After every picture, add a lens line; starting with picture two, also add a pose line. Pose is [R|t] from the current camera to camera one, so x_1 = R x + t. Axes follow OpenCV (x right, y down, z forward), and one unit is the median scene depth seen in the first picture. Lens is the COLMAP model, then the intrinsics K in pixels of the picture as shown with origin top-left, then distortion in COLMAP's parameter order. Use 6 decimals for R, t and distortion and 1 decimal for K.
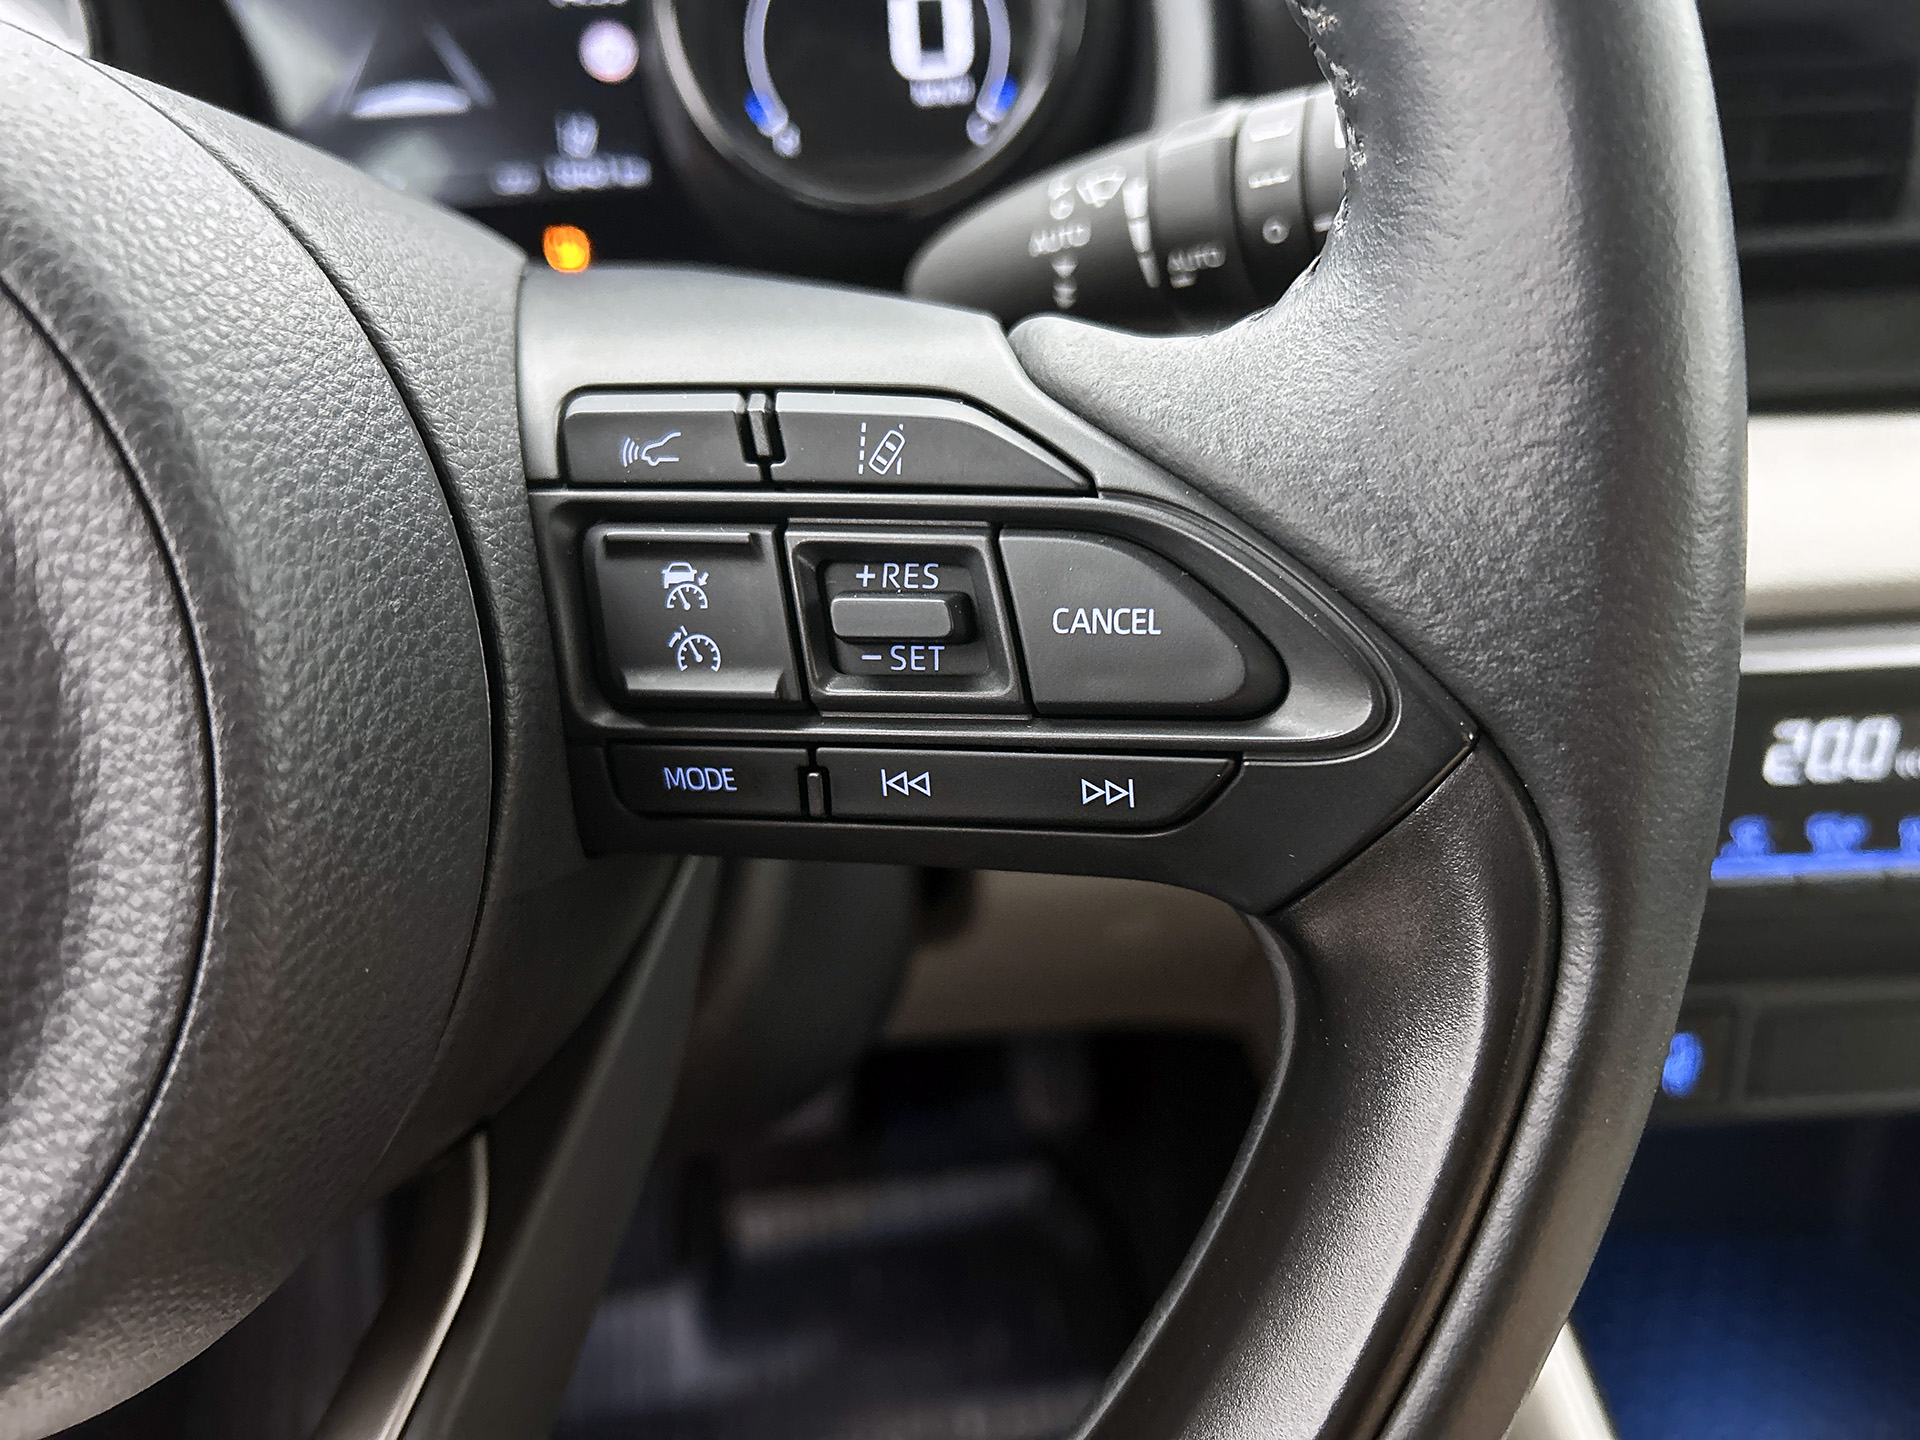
lens RADIAL K [[1497.6, 0, 906.4], [0, 1497.6, 727.5], [0, 0, 1]] dist [0.094992, -0.227905]
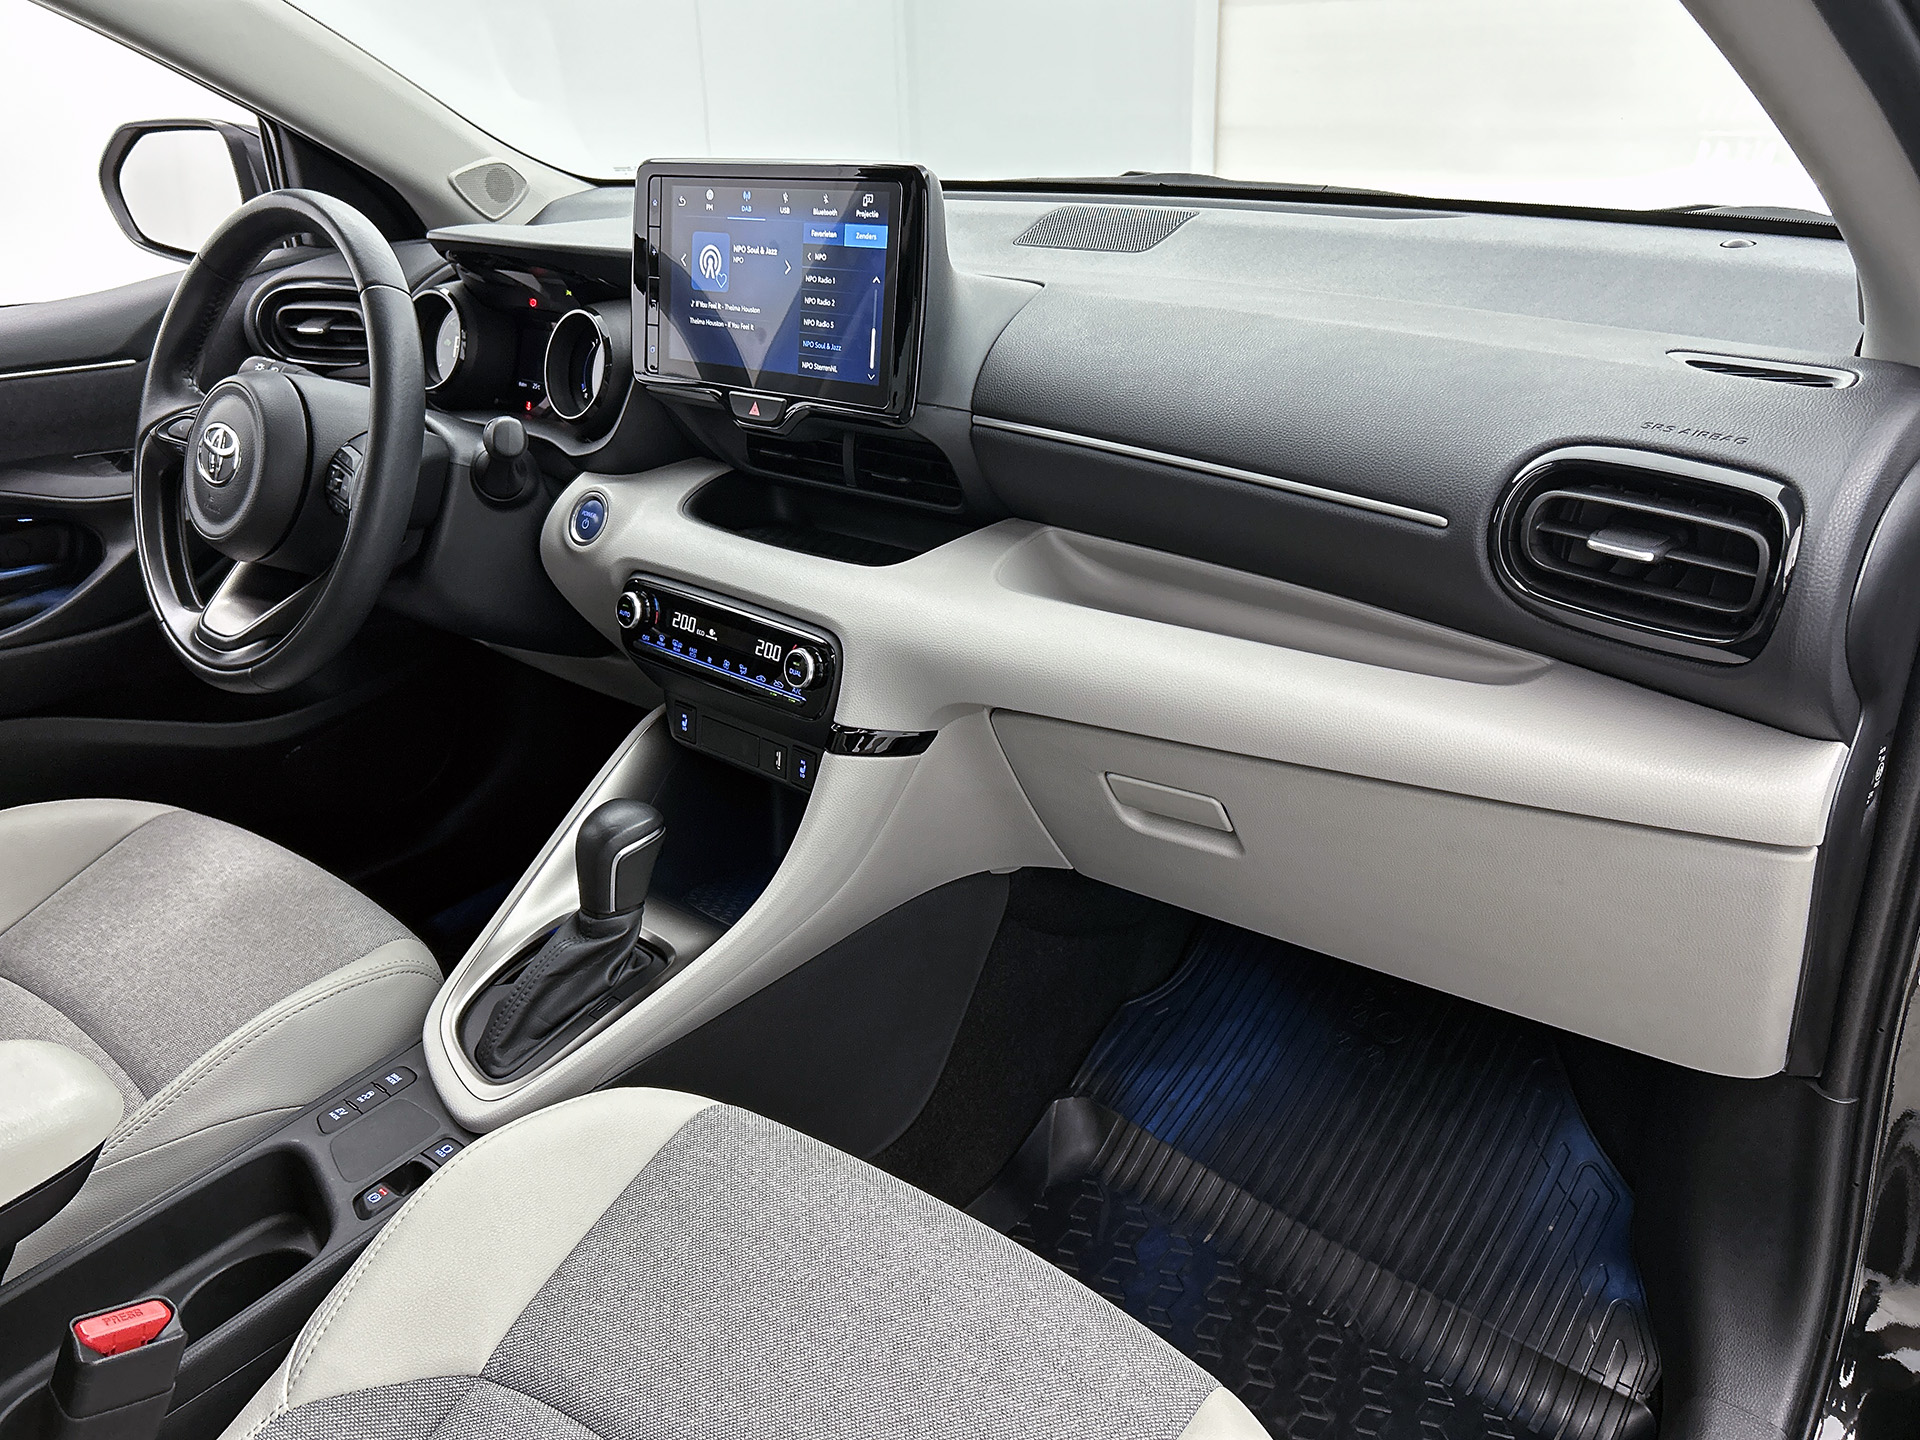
lens RADIAL K [[1506.4, 0, 965.3], [0, 1506.4, 743.4], [0, 0, 1]] dist [0.004535, -0.001920]
pose [[0.761324, 0.311208, -0.568802, 6.539728], [-0.320570, 0.943222, 0.086991, -0.476389], [0.563579, 0.116112, 0.817861, -2.974717]]
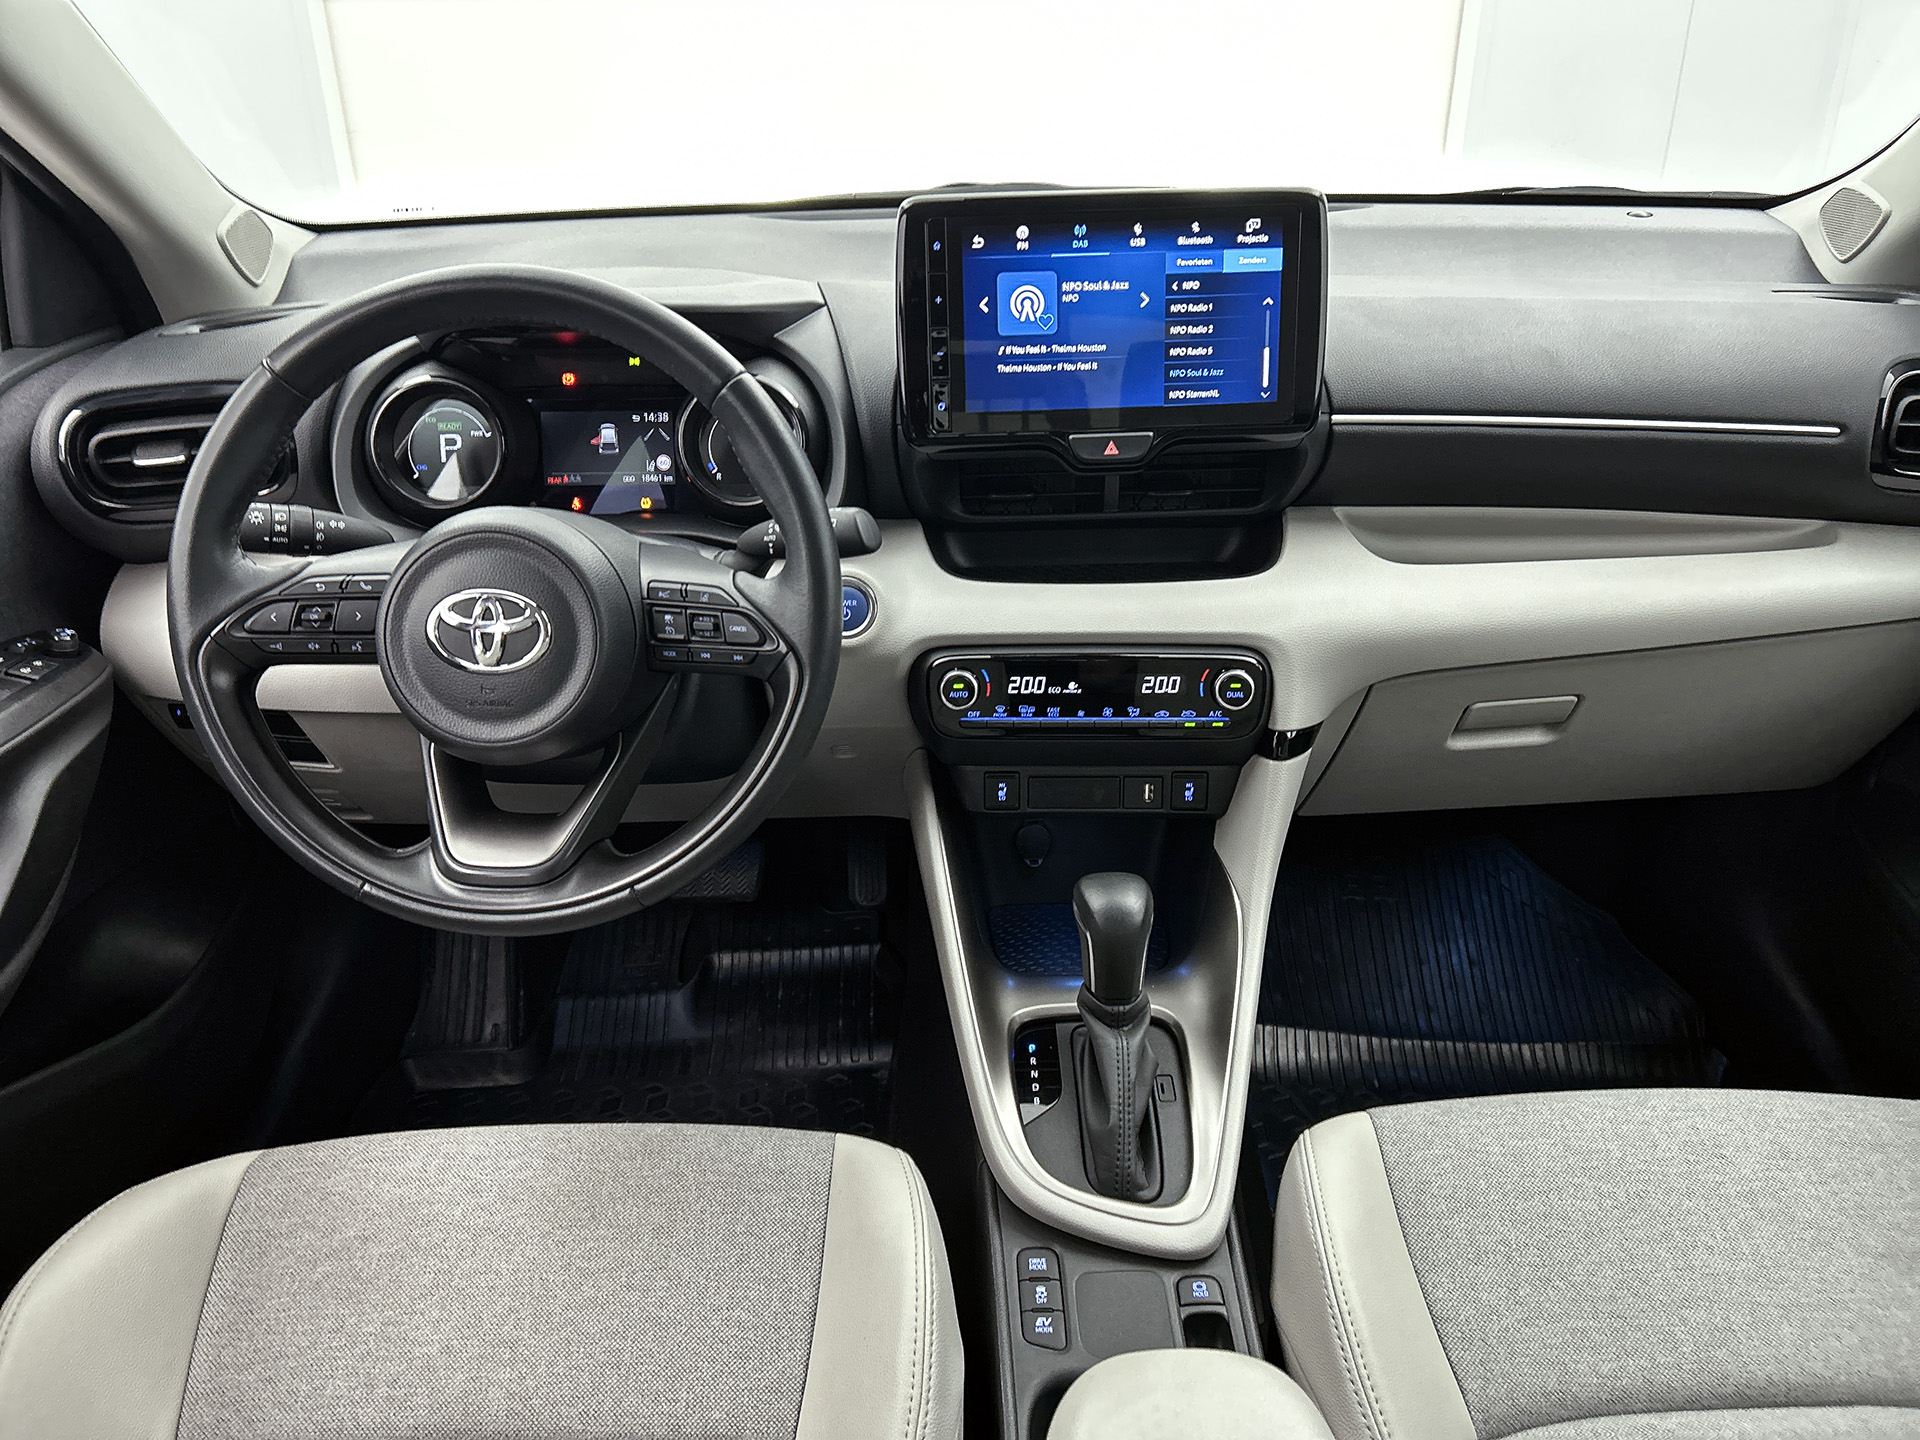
lens RADIAL K [[1429.3, 0, 950.9], [0, 1429.3, 712.4], [0, 0, 1]] dist [0.028848, -0.006834]
pose [[0.998798, 0.047852, 0.010640, 0.866780], [-0.047517, 0.998426, -0.029790, 0.363532], [-0.012049, 0.029249, 0.999500, -4.346424]]
